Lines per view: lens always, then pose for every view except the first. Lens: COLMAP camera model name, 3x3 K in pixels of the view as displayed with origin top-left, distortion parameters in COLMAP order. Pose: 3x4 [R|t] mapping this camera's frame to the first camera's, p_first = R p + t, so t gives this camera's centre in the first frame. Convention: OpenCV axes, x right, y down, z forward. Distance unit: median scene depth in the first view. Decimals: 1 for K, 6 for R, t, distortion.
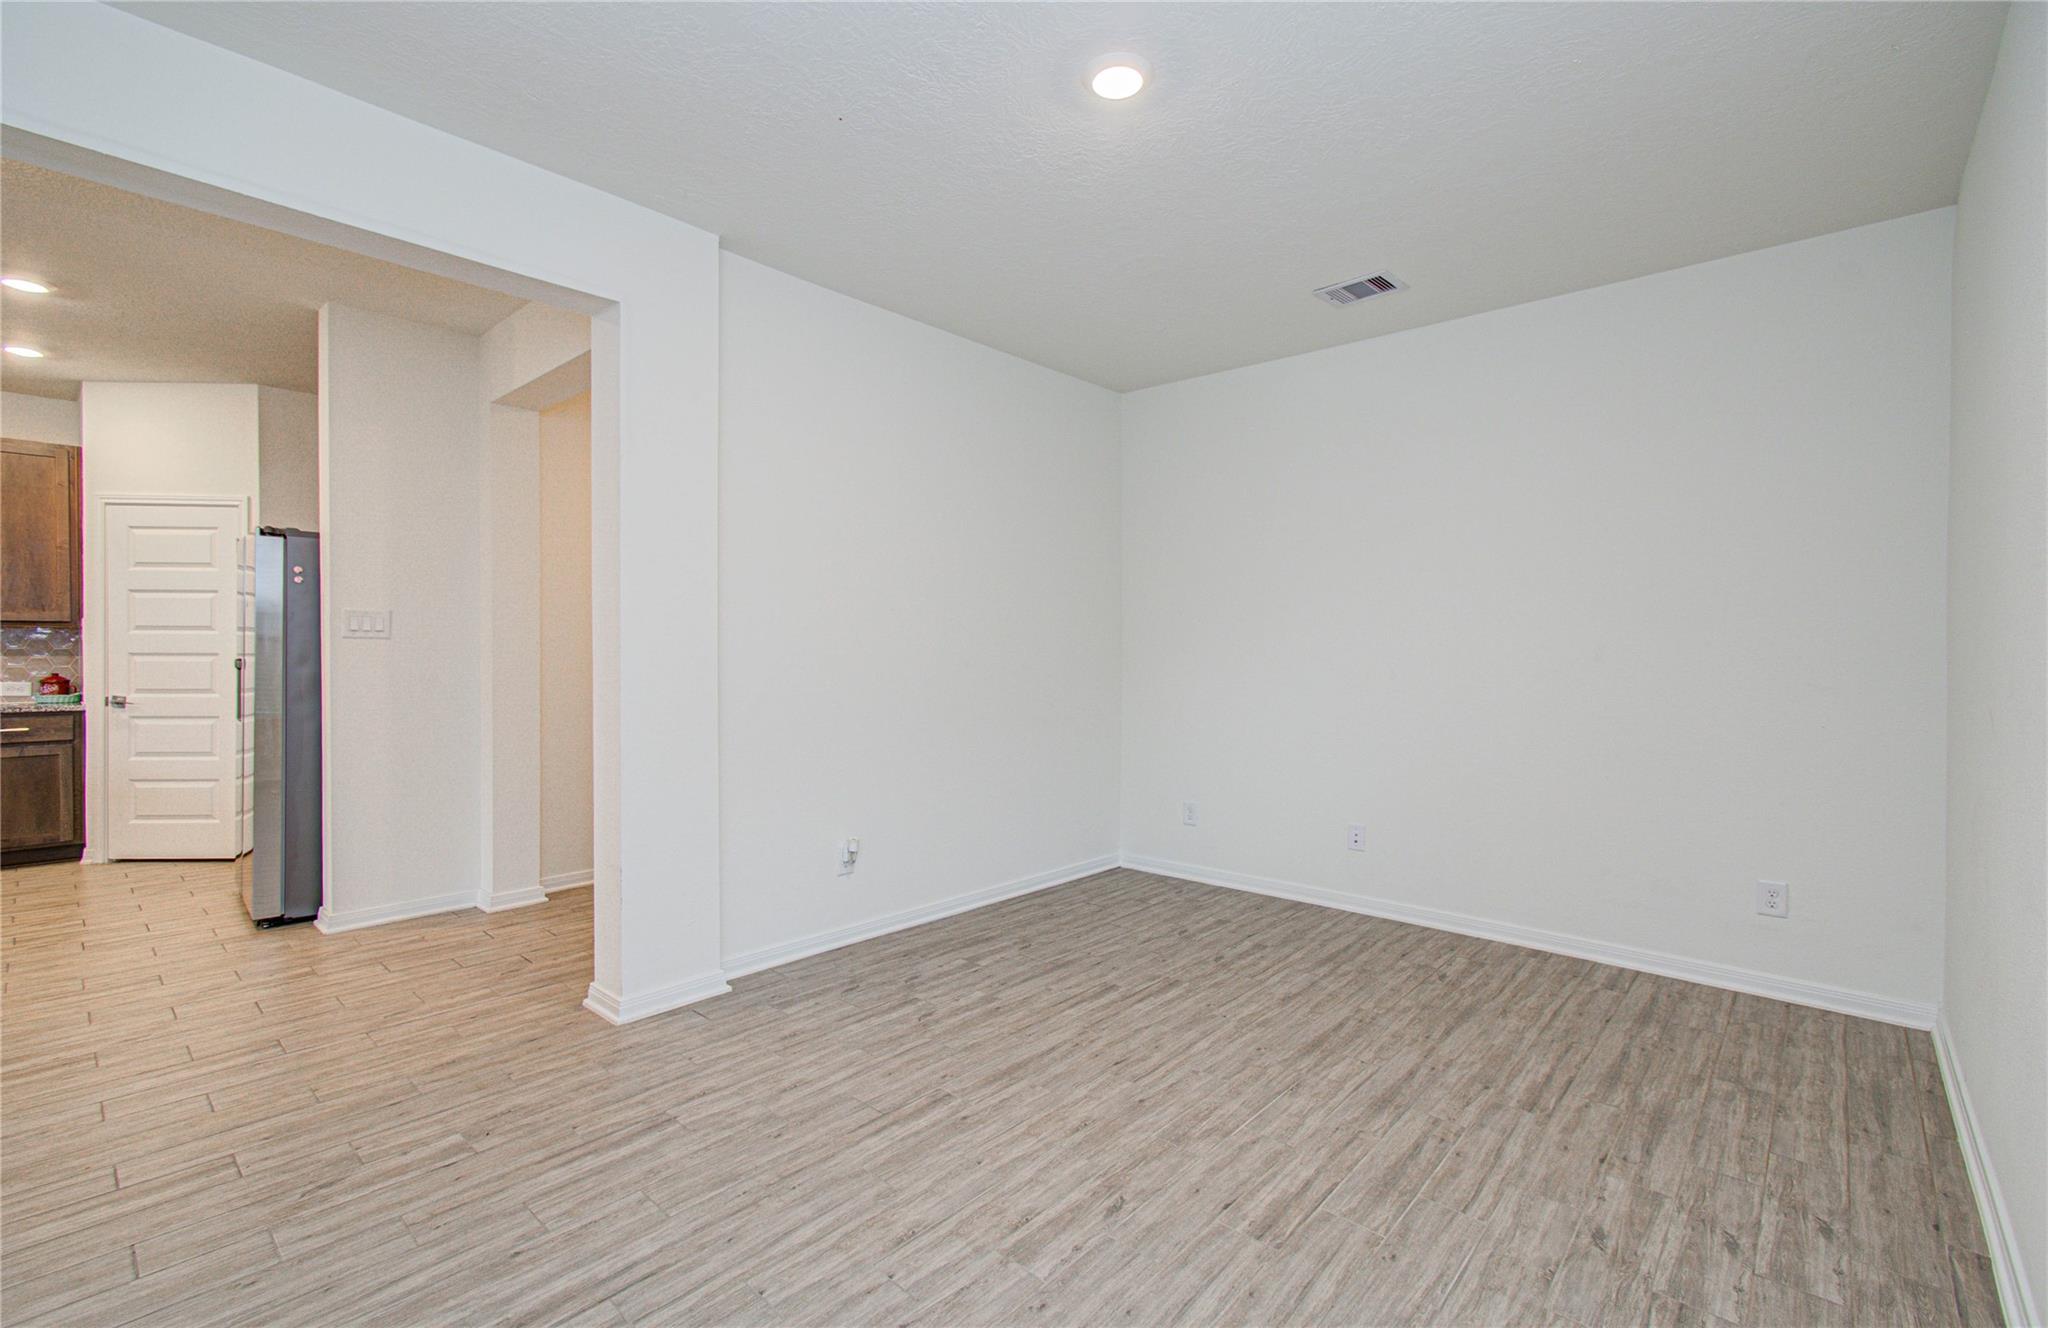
lens RADIAL K [[889.0, 0, 1017.5], [0, 889.0, 649.3], [0, 0, 1]] dist [0.002573, -0.001705]
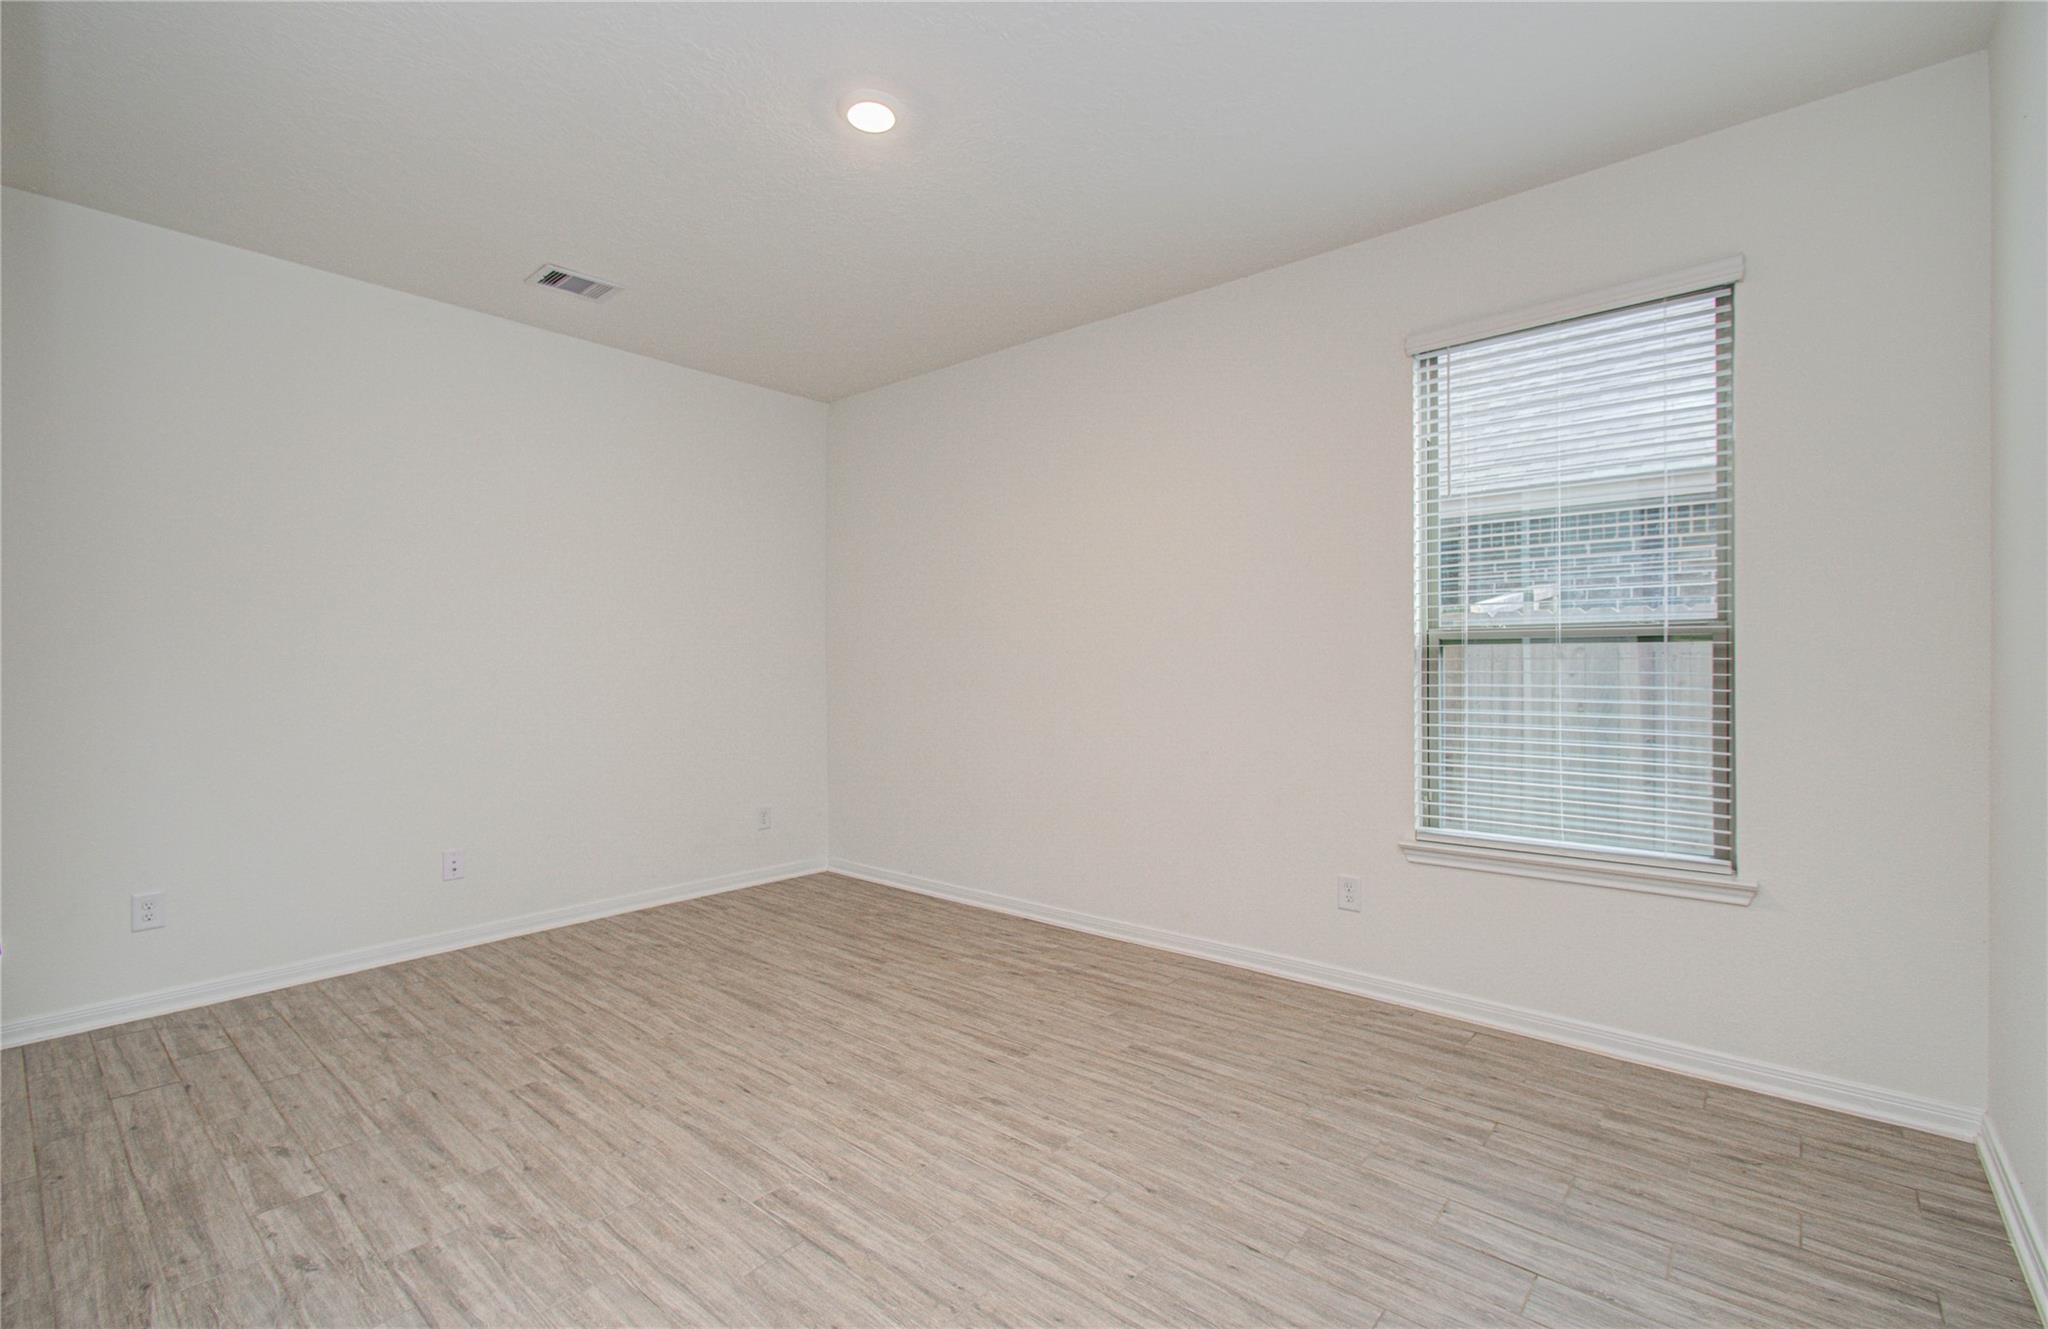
lens RADIAL K [[889.0, 0, 1012.1], [0, 889.0, 663.6], [0, 0, 1]] dist [0.002573, -0.001705]
pose [[-0.022734, -0.001839, 0.999740, -0.707050], [-0.000369, 0.999998, 0.001831, 0.011921], [-0.999741, -0.000328, -0.022735, 0.632654]]
